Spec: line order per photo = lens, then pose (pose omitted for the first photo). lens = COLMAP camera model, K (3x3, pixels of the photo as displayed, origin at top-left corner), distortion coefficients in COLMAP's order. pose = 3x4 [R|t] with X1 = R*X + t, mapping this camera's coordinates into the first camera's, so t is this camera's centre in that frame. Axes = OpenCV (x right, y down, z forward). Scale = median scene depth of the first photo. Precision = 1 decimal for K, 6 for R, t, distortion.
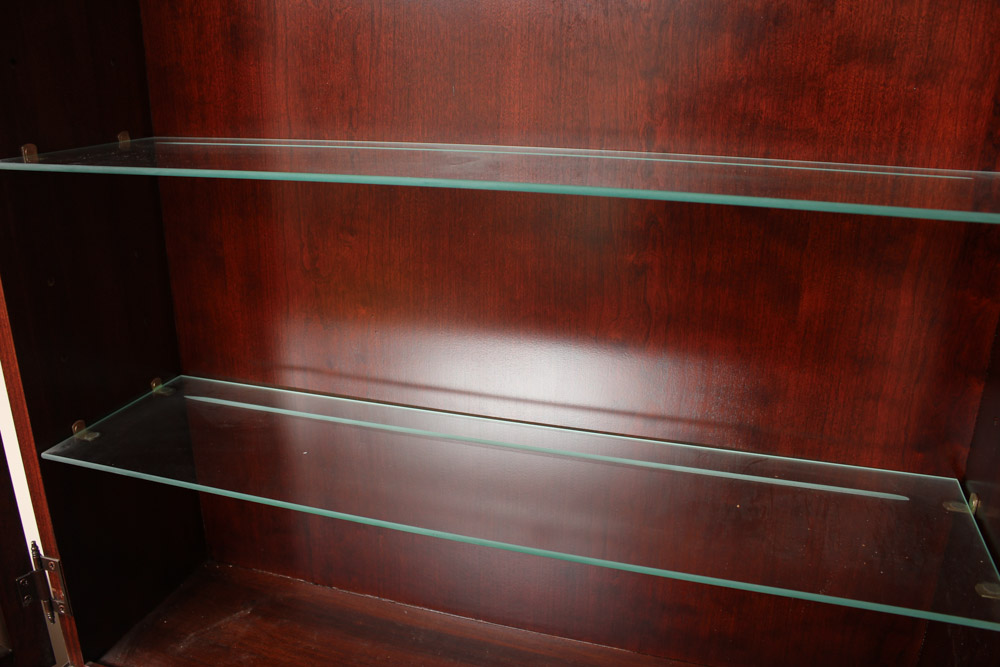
lens RADIAL K [[816.2, 0, 500.0], [0, 816.2, 333.5], [0, 0, 1]] dist [-0.068997, 0.005079]
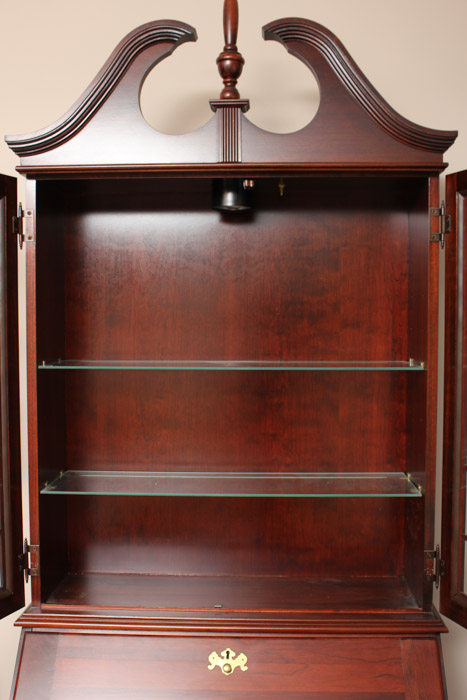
lens RADIAL K [[671.4, 0, 233.5], [0, 671.4, 350.0], [0, 0, 1]] dist [-0.097580, -0.003881]
pose [[0.962679, -0.008372, 0.270516, -0.512271], [0.090921, 0.951435, -0.294115, 0.345801], [-0.254916, 0.307734, 0.916688, -0.920159]]
